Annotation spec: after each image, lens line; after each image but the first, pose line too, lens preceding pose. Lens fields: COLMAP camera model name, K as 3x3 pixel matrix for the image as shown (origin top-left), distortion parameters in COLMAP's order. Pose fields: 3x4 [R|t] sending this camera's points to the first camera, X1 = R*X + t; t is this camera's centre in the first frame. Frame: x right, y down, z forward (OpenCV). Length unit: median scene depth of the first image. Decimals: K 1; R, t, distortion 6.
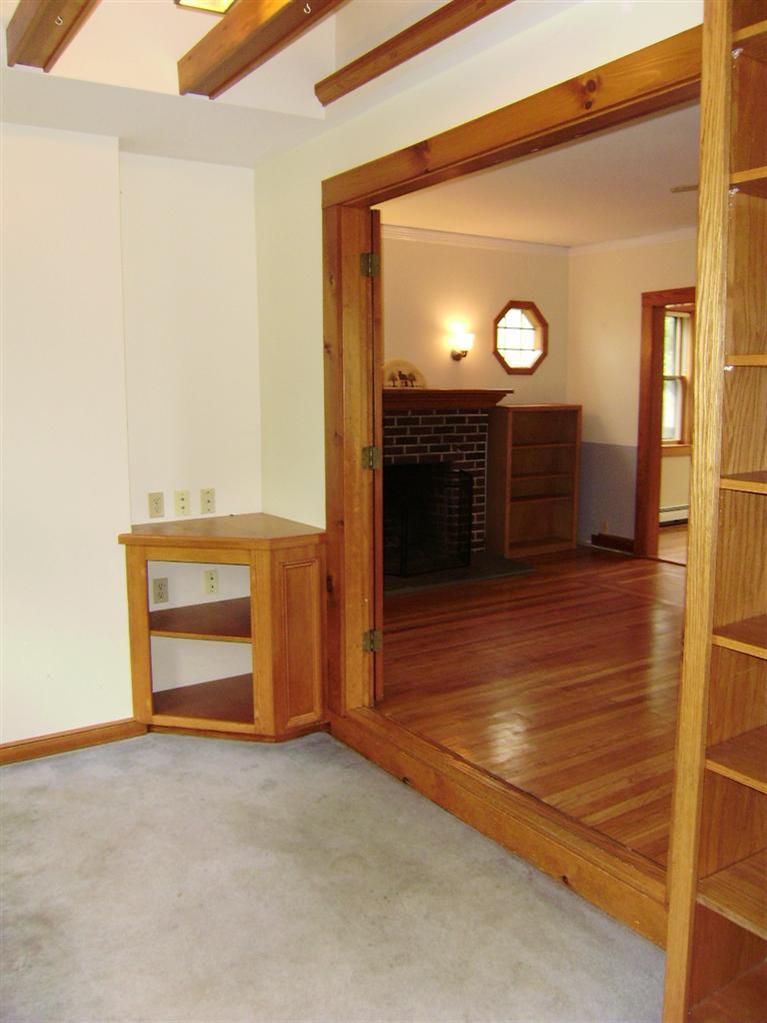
lens RADIAL K [[825.4, 0, 383.5], [0, 825.4, 511.5], [0, 0, 1]] dist [0.007202, 0.004695]
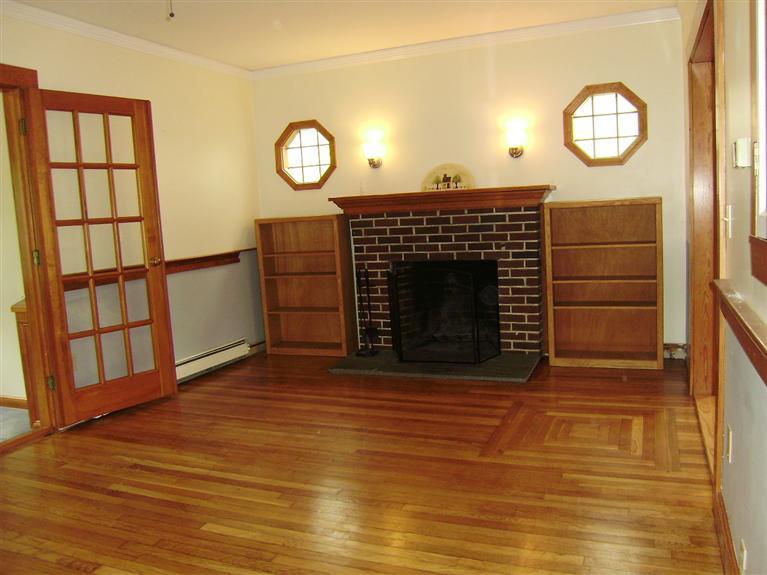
lens RADIAL K [[646.9, 0, 383.5], [0, 646.9, 287.5], [0, 0, 1]] dist [-0.078096, 0.013349]
pose [[0.546388, 0.094079, -0.832232, 0.672577], [-0.057486, 0.995540, 0.074799, -0.077919], [0.835557, 0.006972, 0.549360, 0.453351]]
